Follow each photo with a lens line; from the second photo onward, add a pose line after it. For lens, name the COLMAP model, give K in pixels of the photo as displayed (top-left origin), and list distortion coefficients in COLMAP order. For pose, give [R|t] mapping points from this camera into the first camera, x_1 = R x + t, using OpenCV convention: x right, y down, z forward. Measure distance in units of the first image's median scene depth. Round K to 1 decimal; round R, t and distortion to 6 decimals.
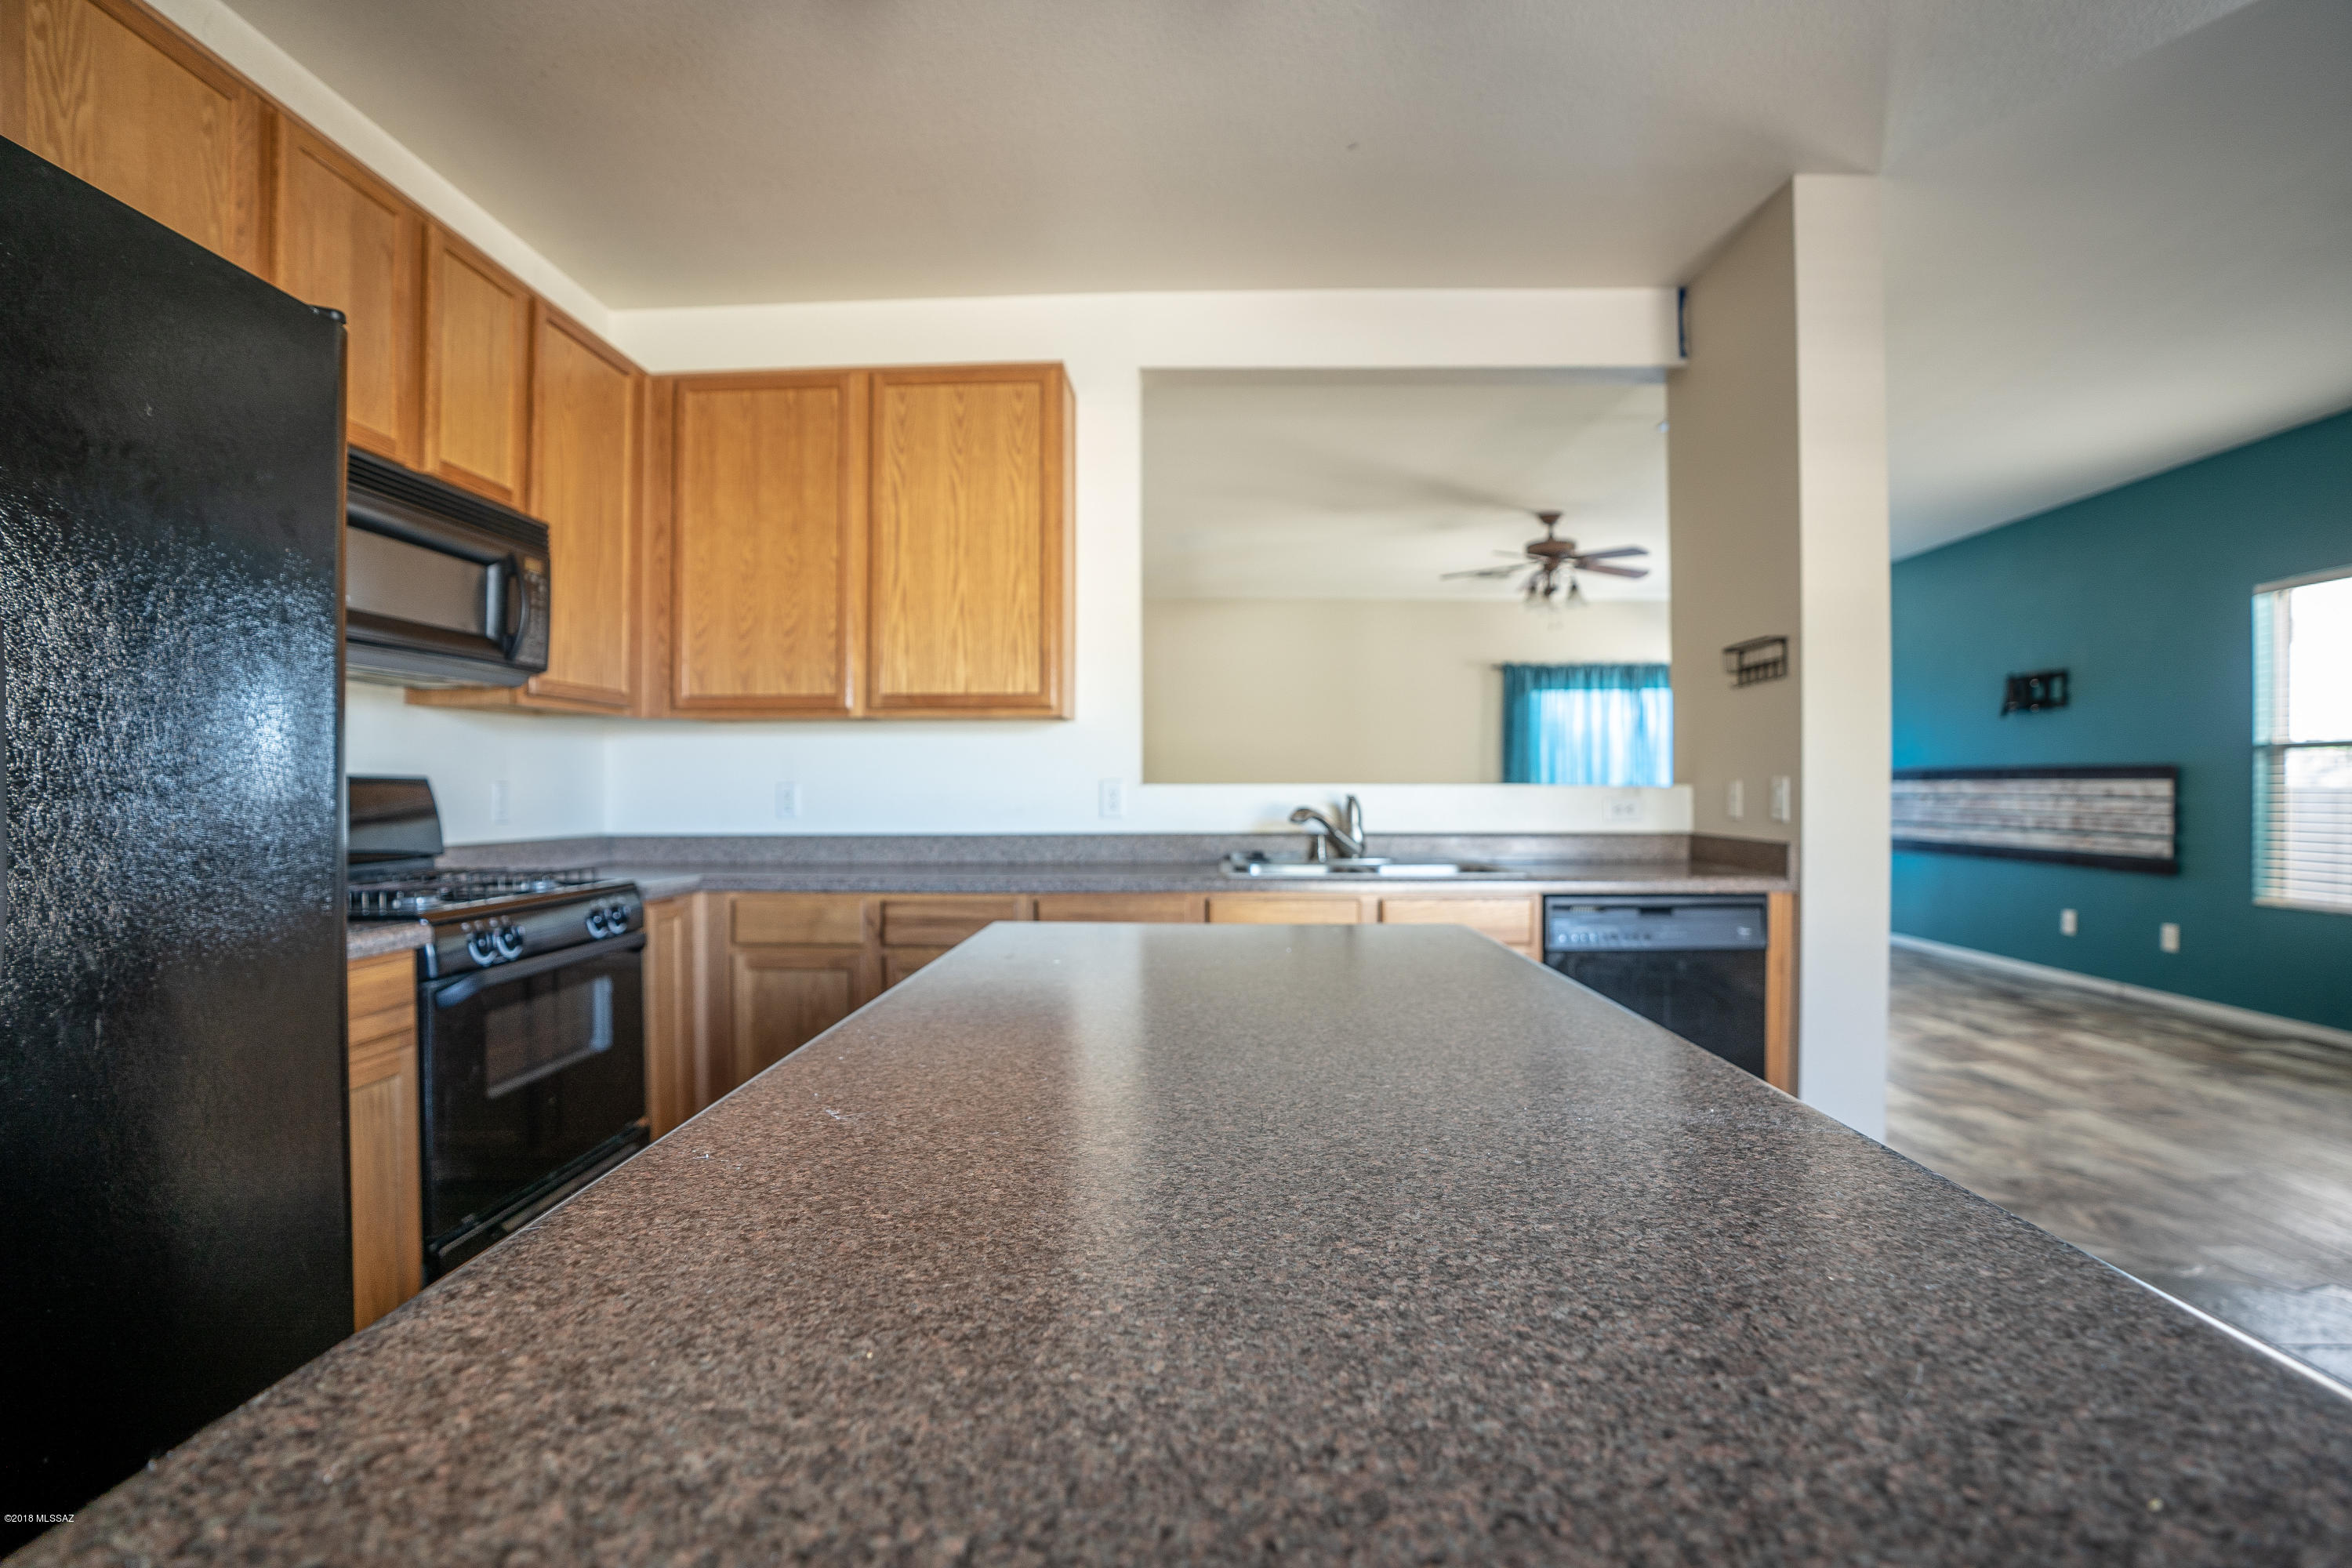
lens RADIAL K [[1092.6, 0, 1173.2], [0, 1092.6, 788.5], [0, 0, 1]] dist [-0.069225, 0.028940]
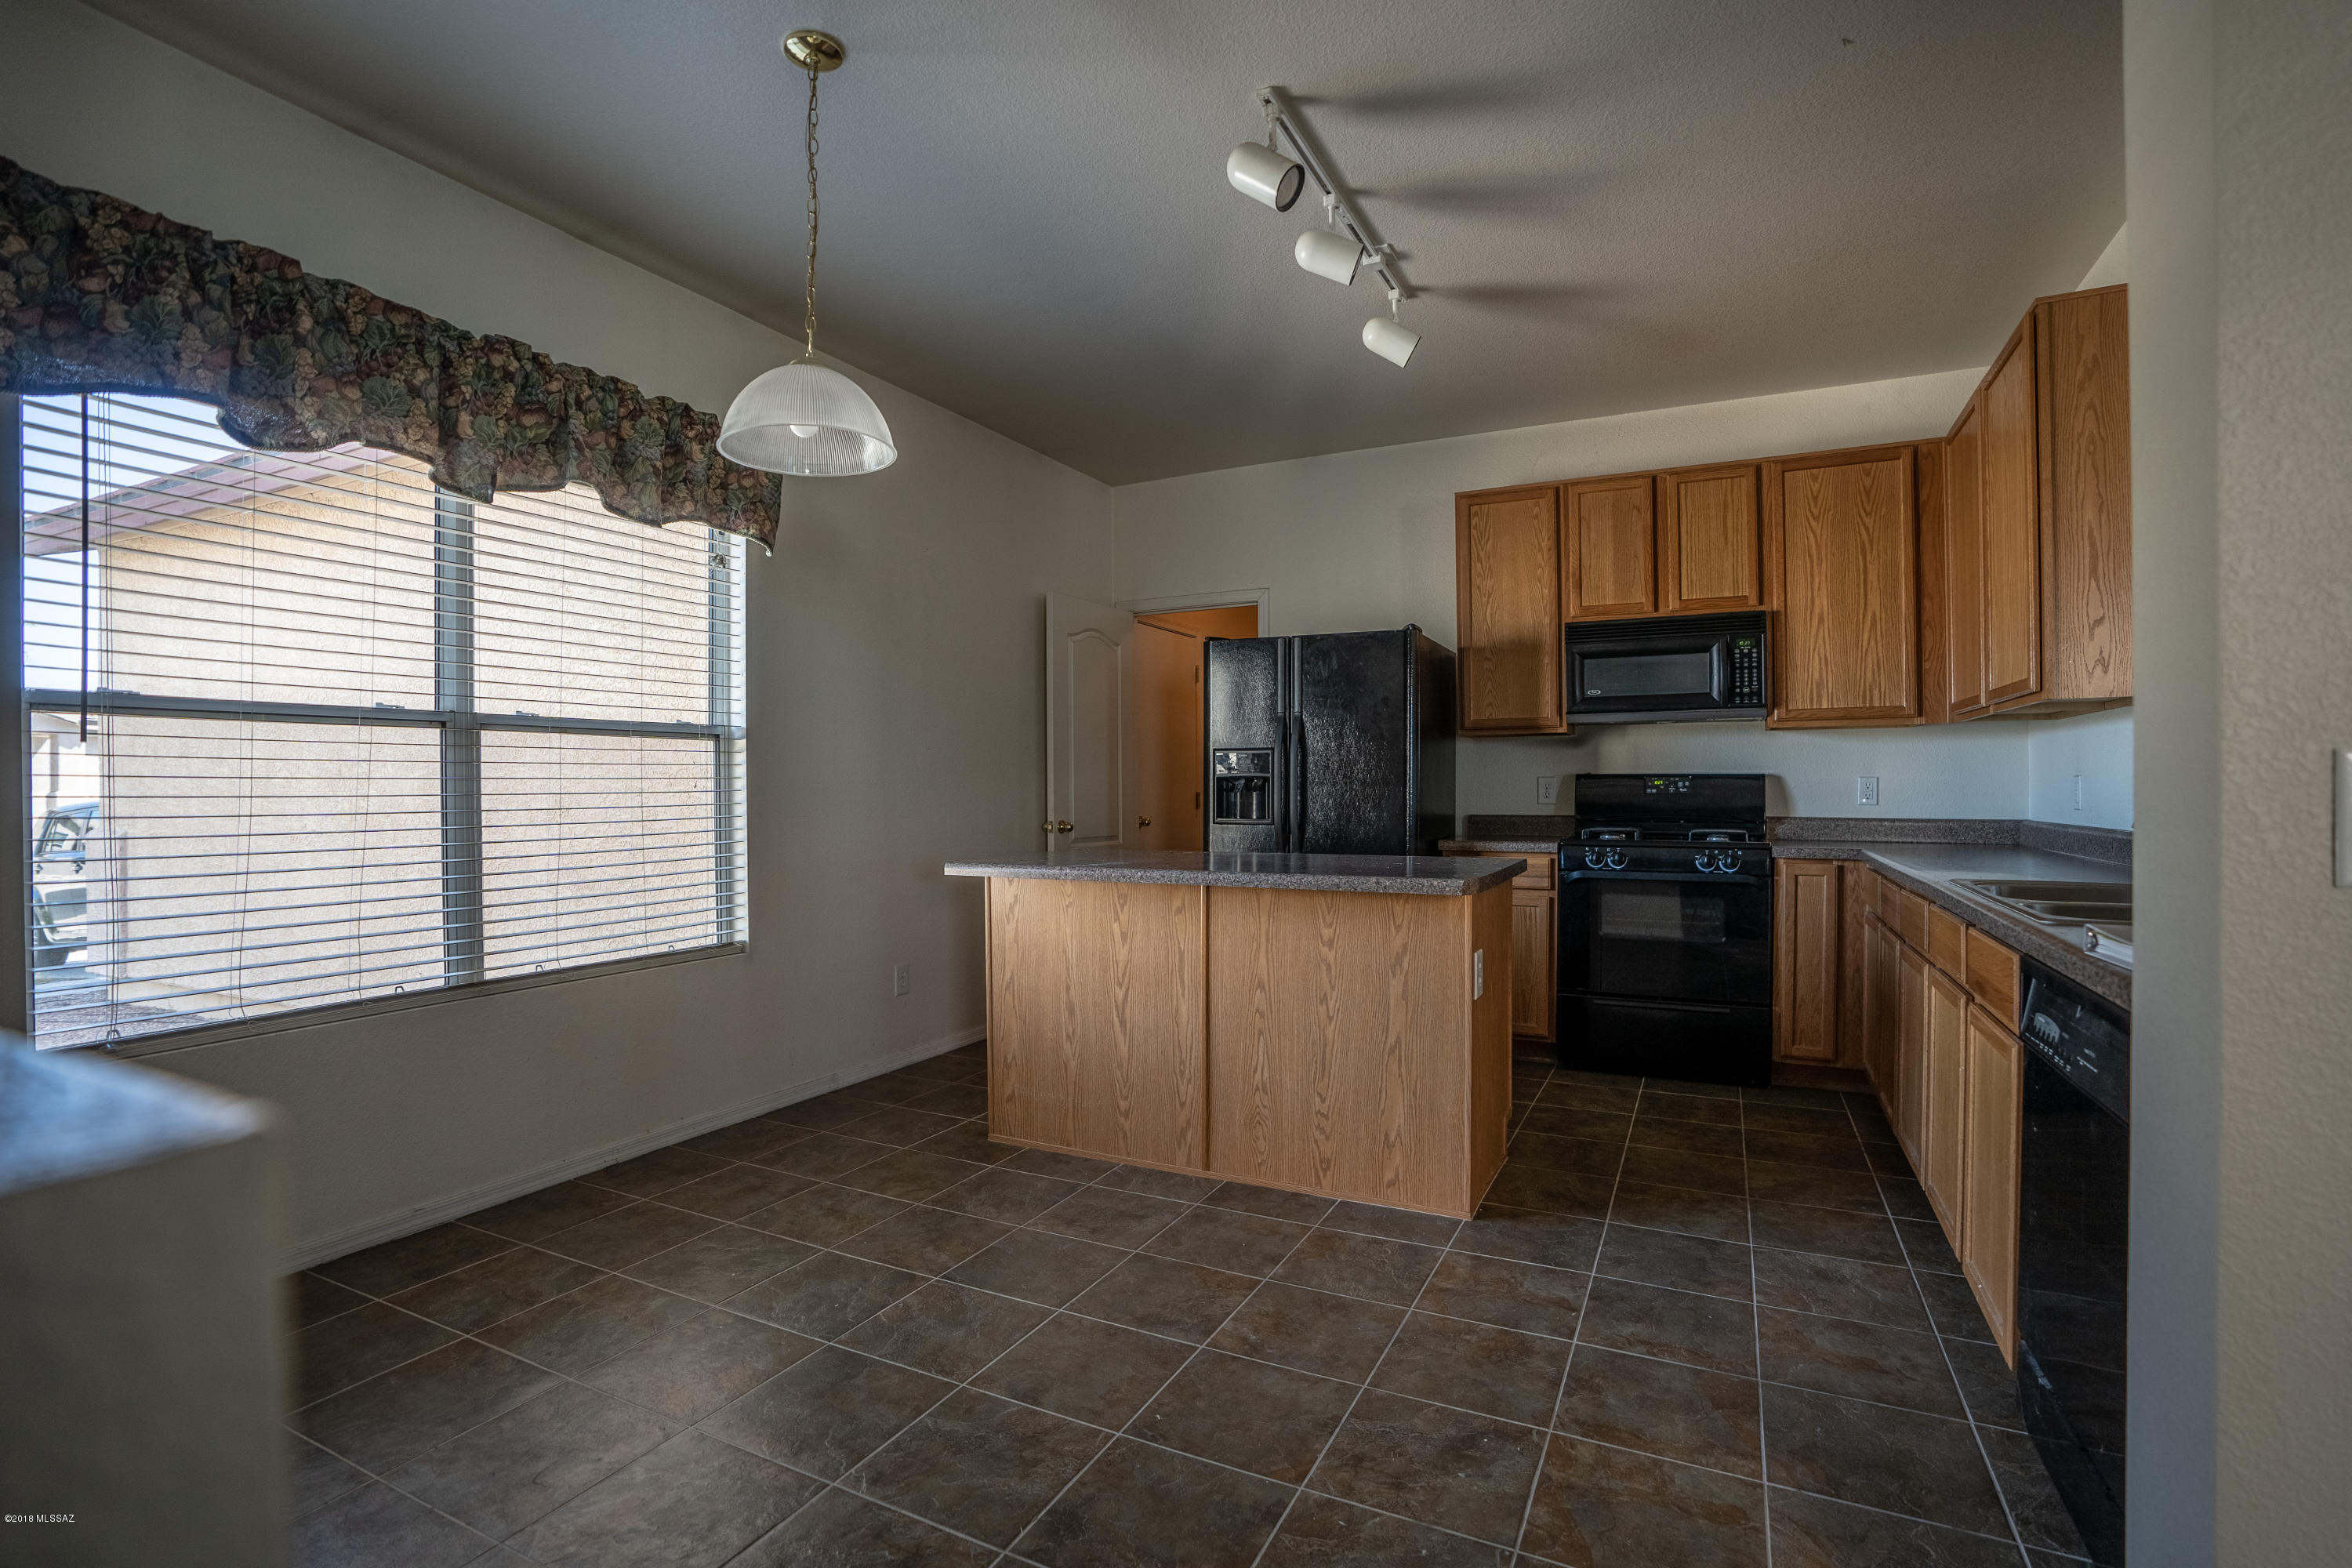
lens RADIAL K [[1092.6, 0, 1173.2], [0, 1092.6, 788.5], [0, 0, 1]] dist [-0.069225, 0.028940]
pose [[-0.416013, 0.006831, -0.909333, 0.982233], [0.003464, 0.999976, 0.005927, -0.001430], [0.909352, -0.000685, -0.416027, 0.715025]]
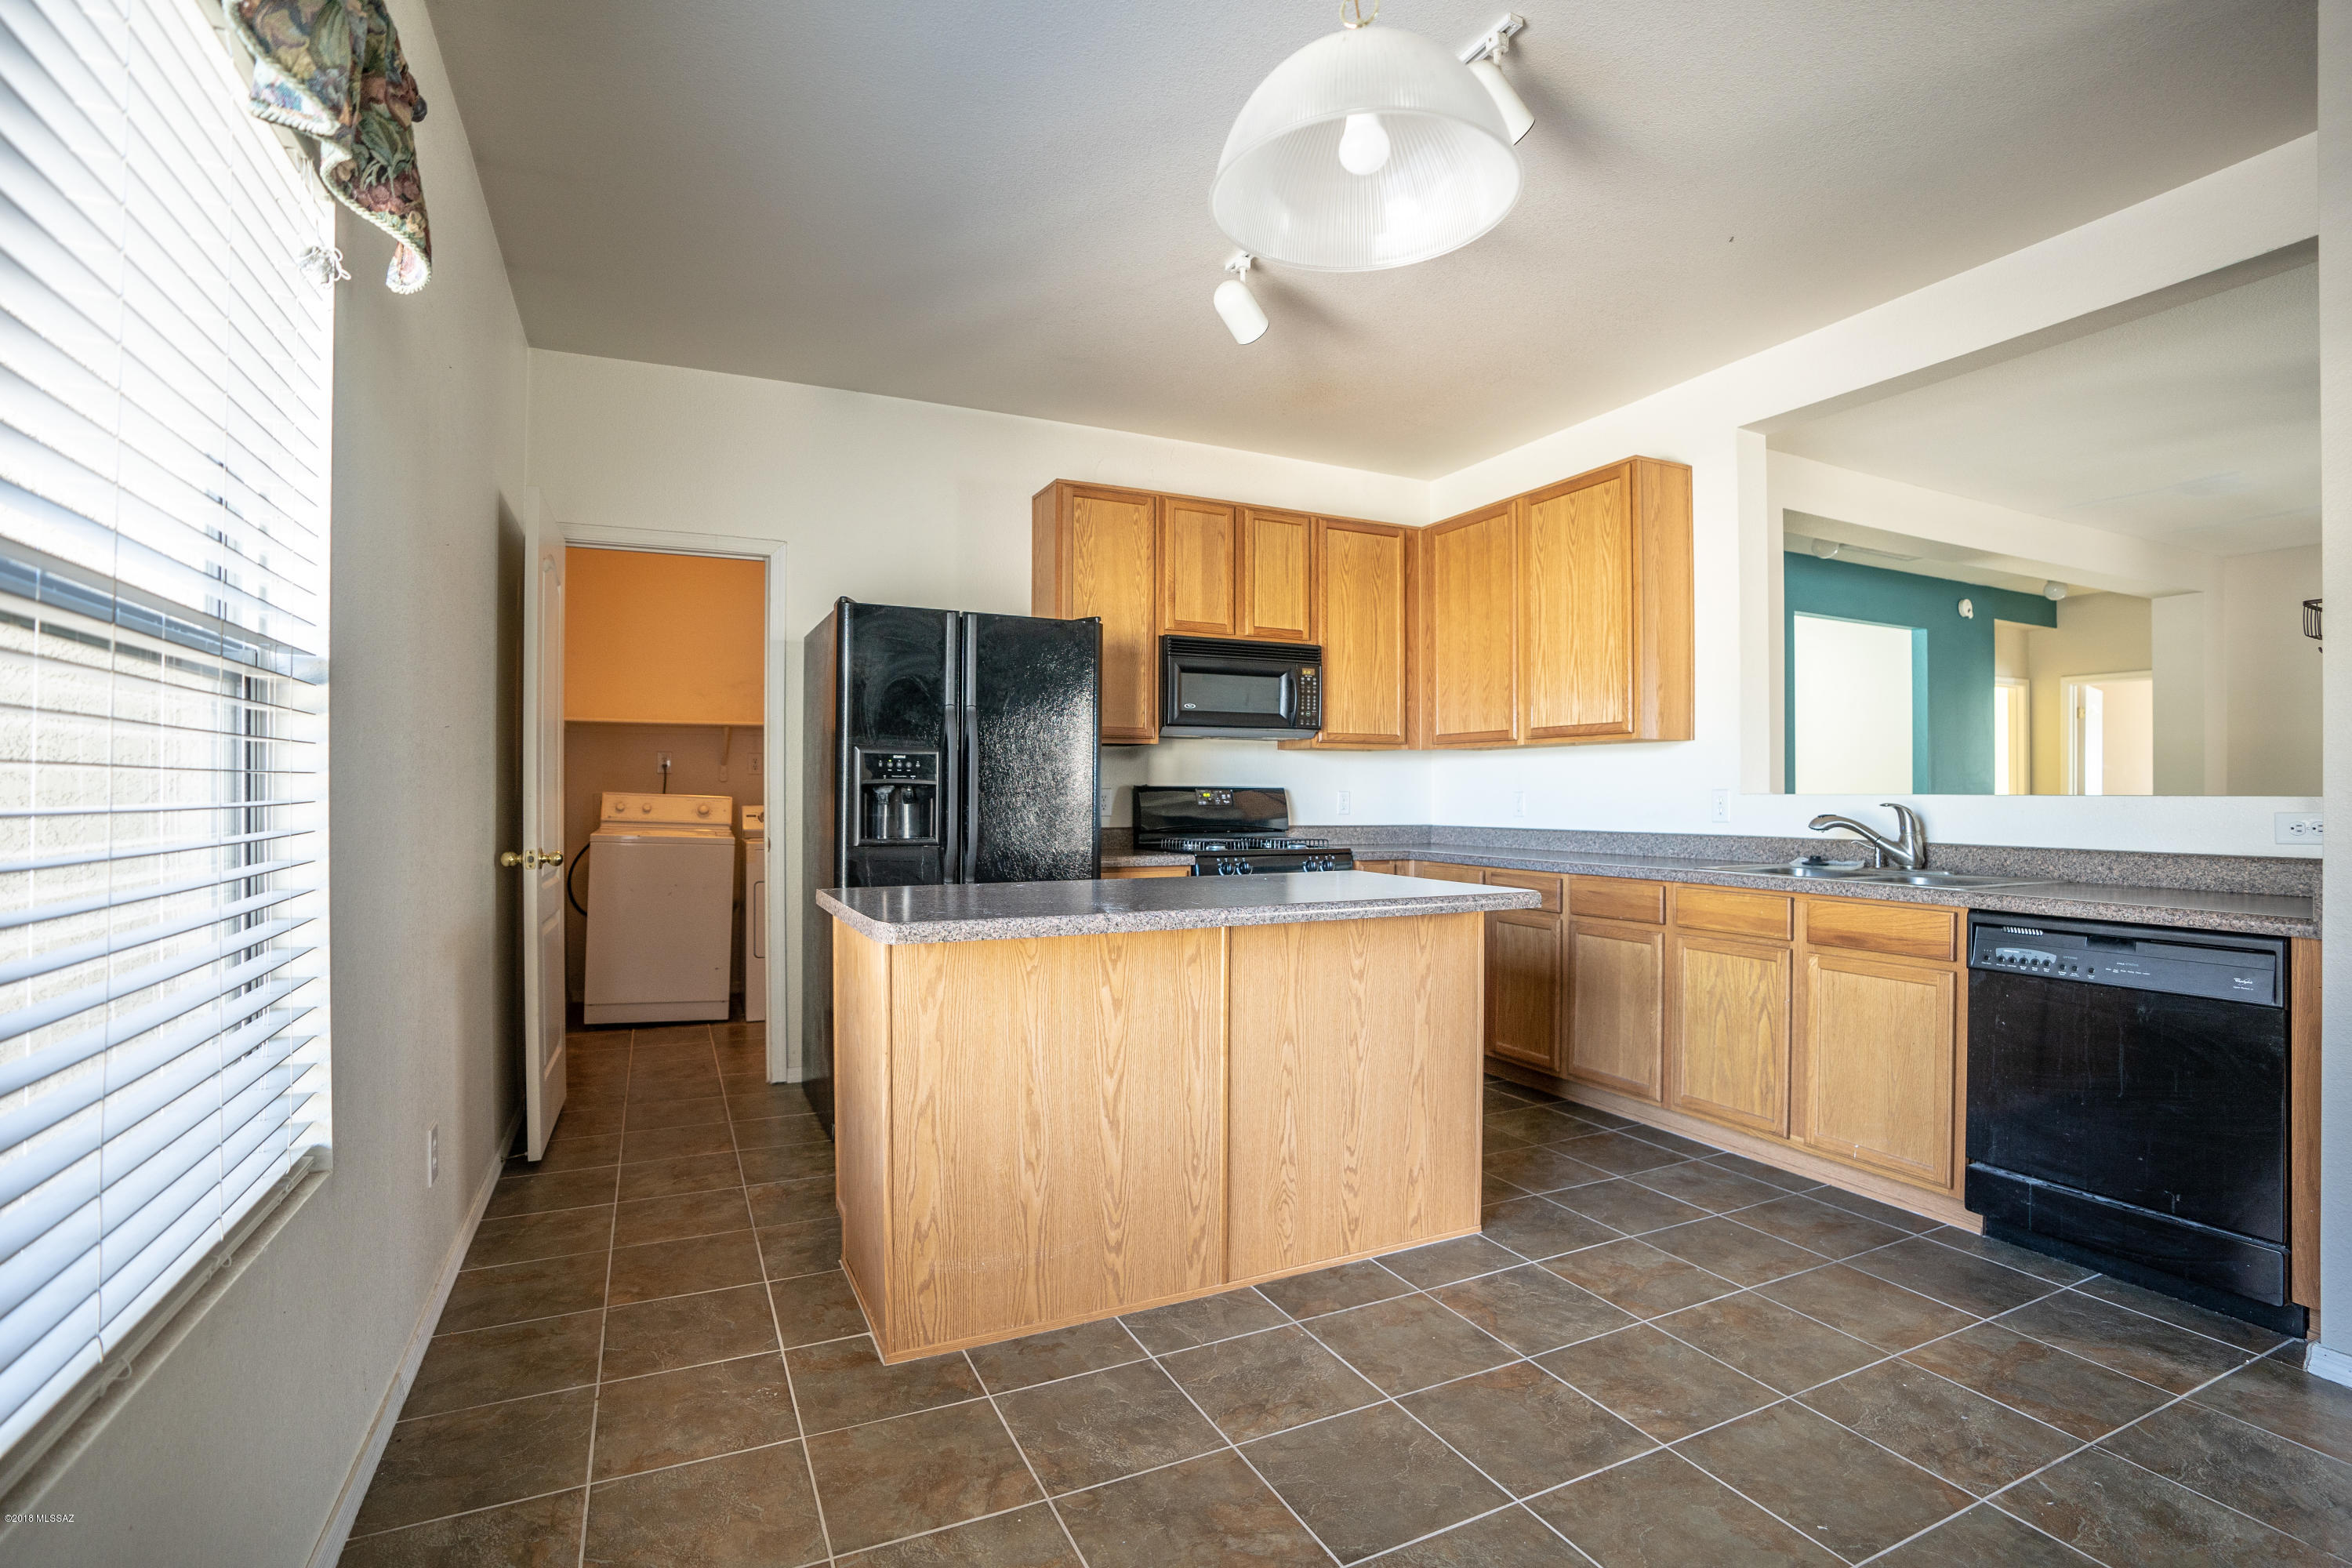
lens RADIAL K [[1092.6, 0, 1173.2], [0, 1092.6, 788.5], [0, 0, 1]] dist [-0.069225, 0.028940]
pose [[0.467234, -0.000485, -0.884133, 0.749741], [-0.005667, 0.999978, -0.003543, -0.001516], [0.884115, 0.006666, 0.467221, -0.054298]]
